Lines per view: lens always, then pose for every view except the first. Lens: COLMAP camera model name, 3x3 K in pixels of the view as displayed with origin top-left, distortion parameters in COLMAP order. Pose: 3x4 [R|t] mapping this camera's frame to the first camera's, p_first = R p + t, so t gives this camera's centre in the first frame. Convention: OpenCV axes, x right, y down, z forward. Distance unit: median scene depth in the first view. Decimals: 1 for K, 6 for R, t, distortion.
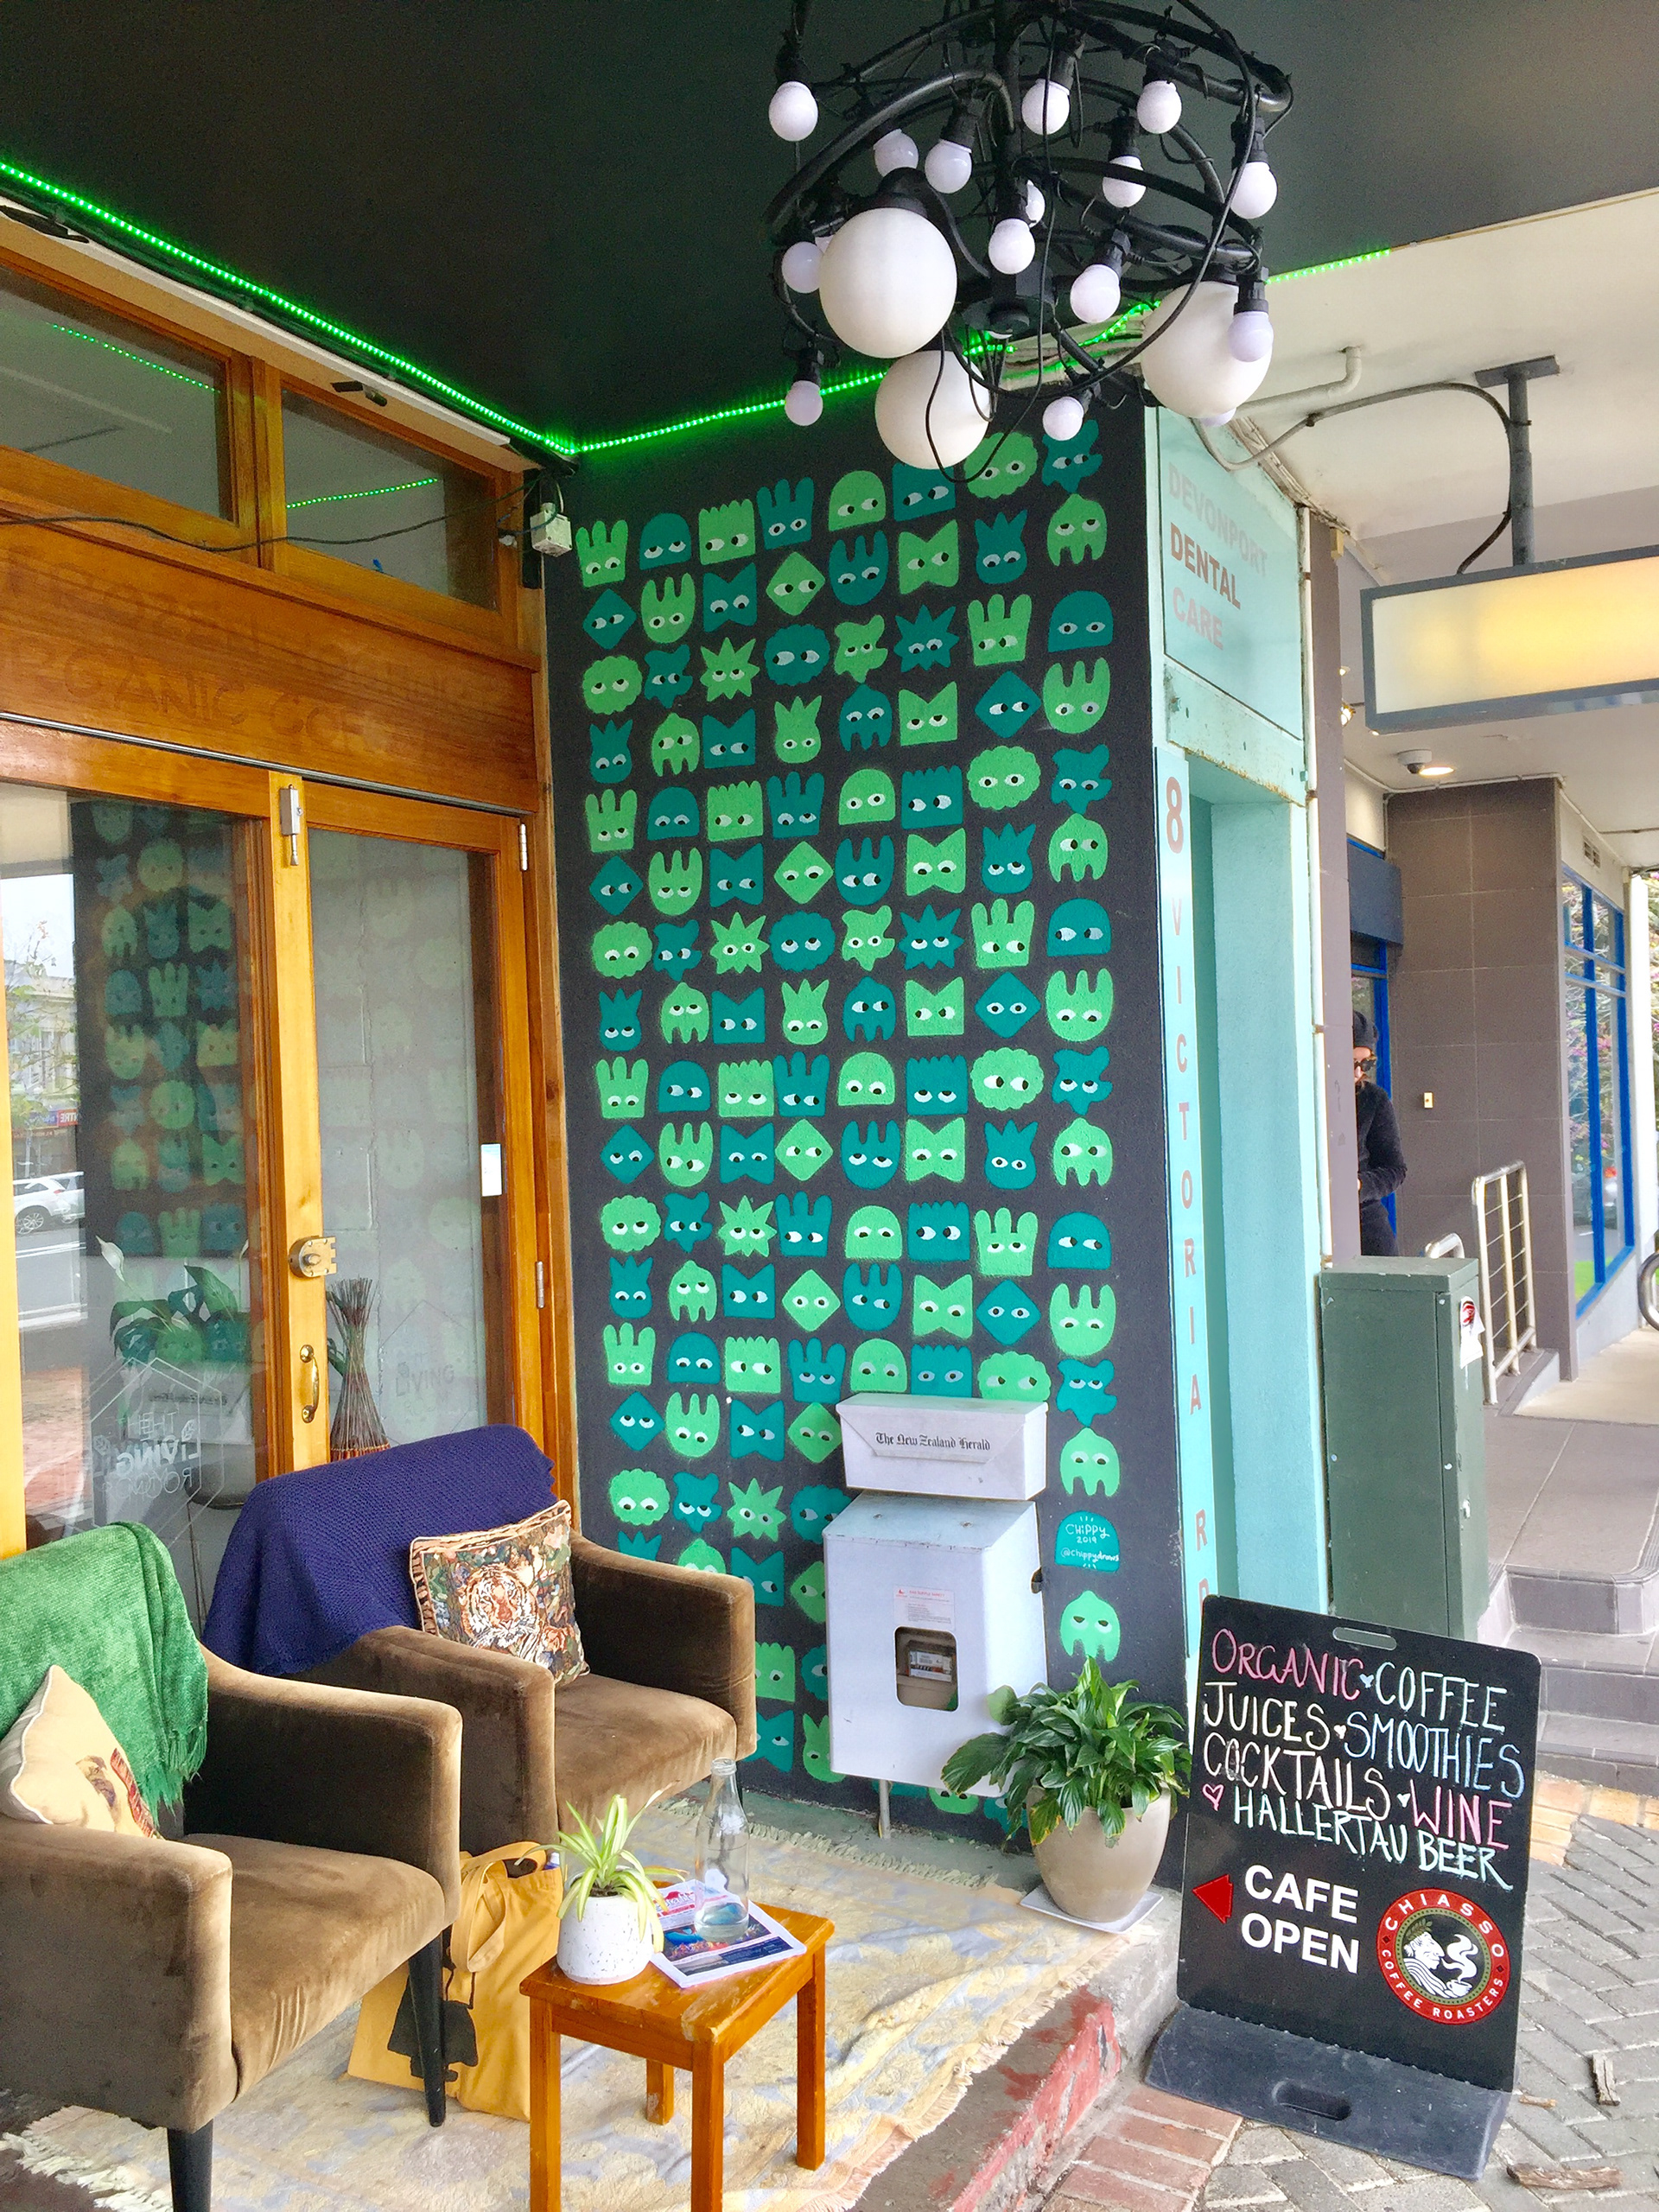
lens RADIAL K [[1892.1, 0, 829.8], [0, 1892.1, 1109.3], [0, 0, 1]] dist [0.068352, -0.074371]
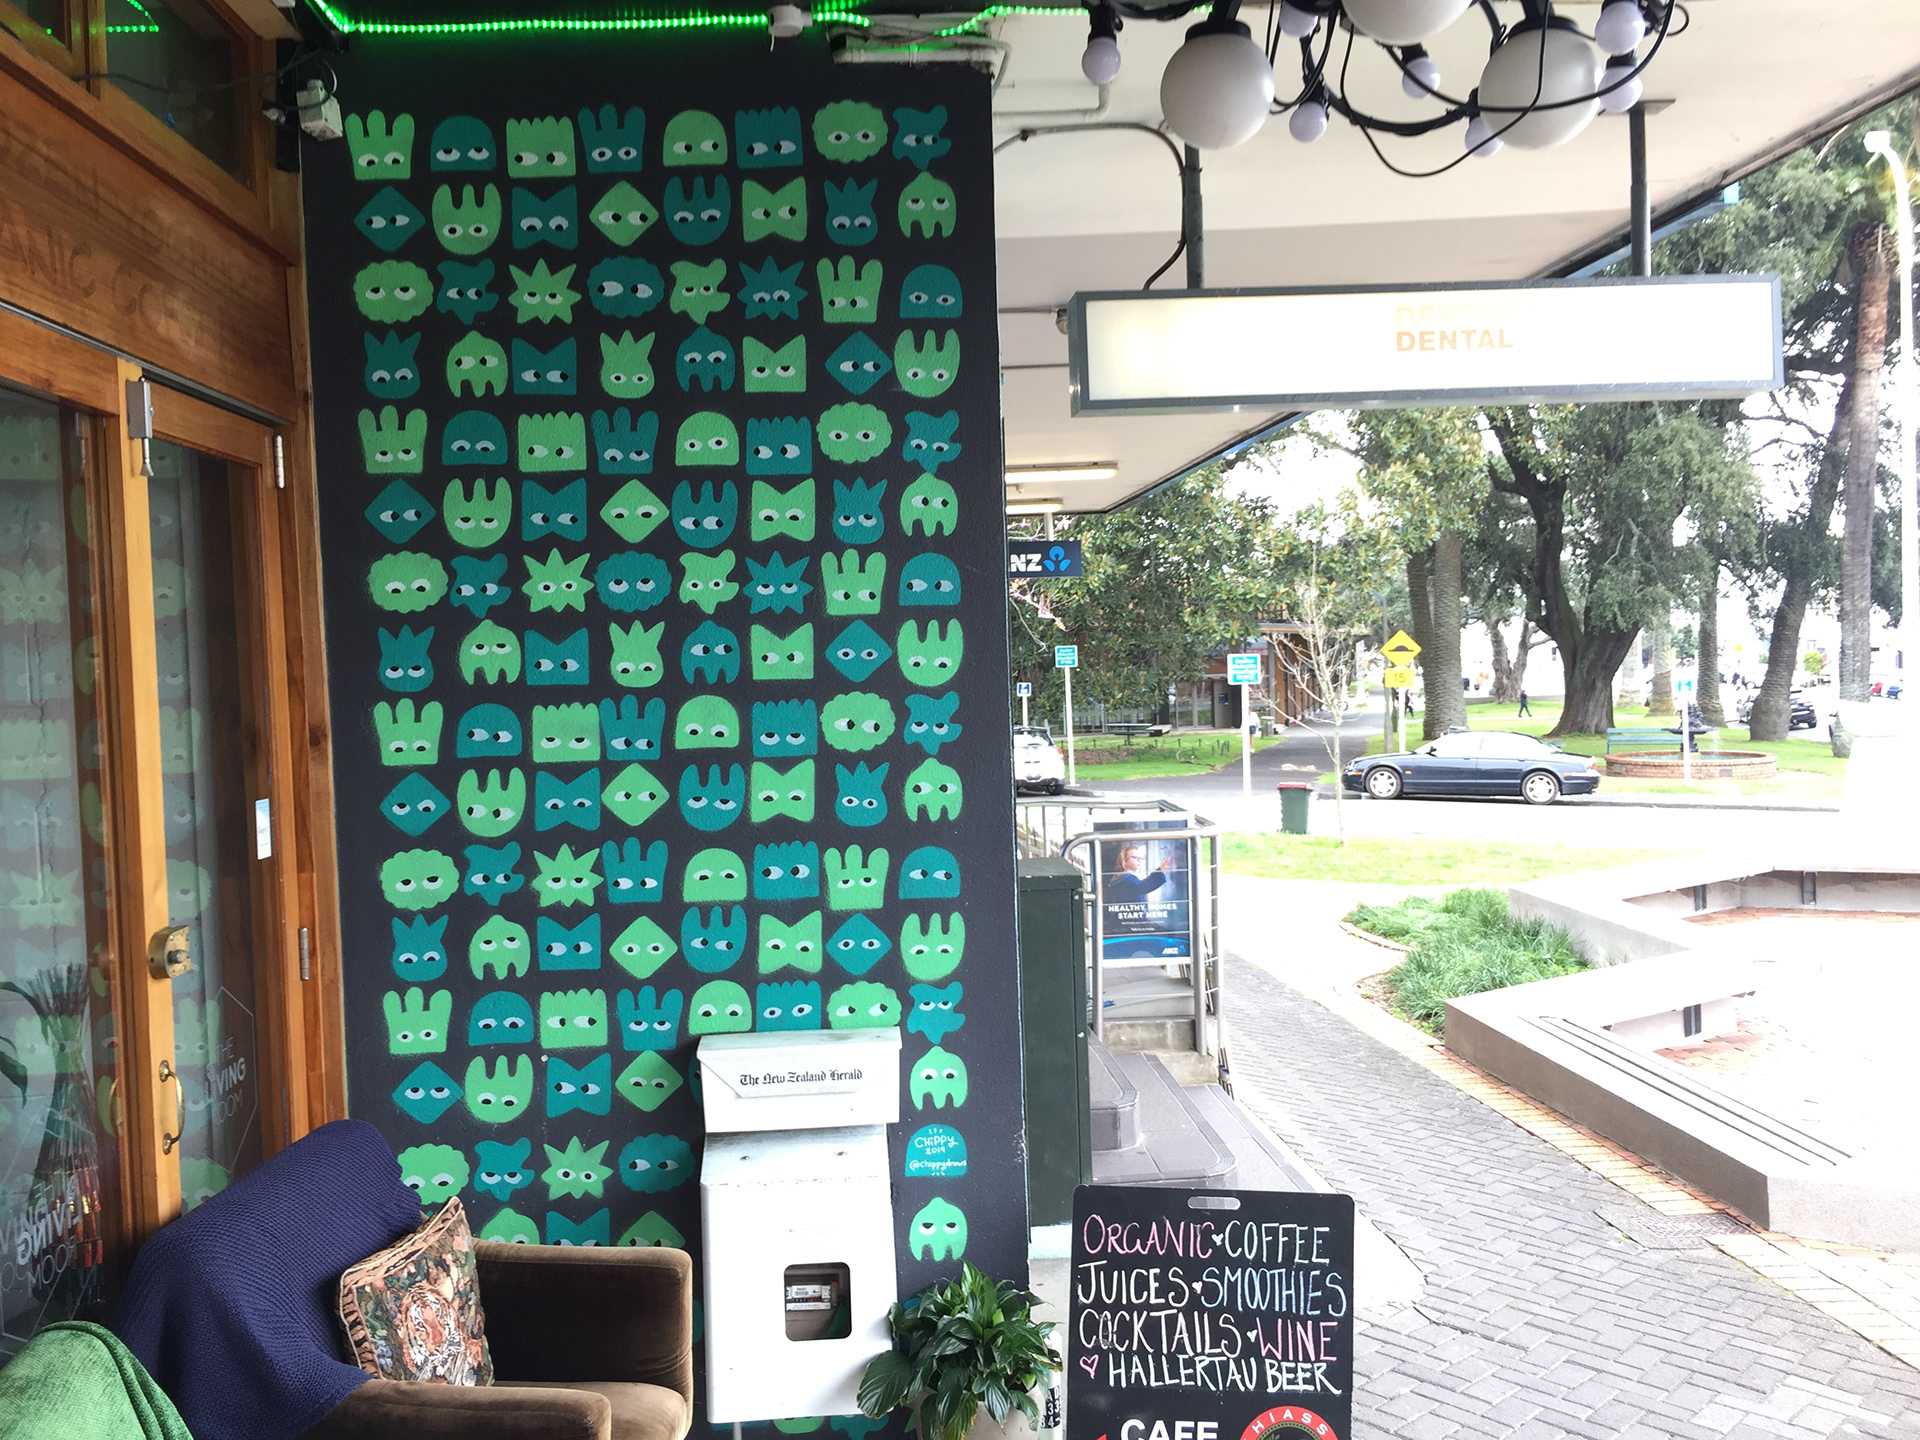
lens RADIAL K [[1642.4, 0, 966.7], [0, 1642.4, 717.8], [0, 0, 1]] dist [0.068352, -0.074371]
pose [[0.857038, -0.012798, 0.515094, -0.318131], [0.008764, 0.999909, 0.010260, -0.026457], [-0.515178, -0.004279, 0.857072, 0.188404]]
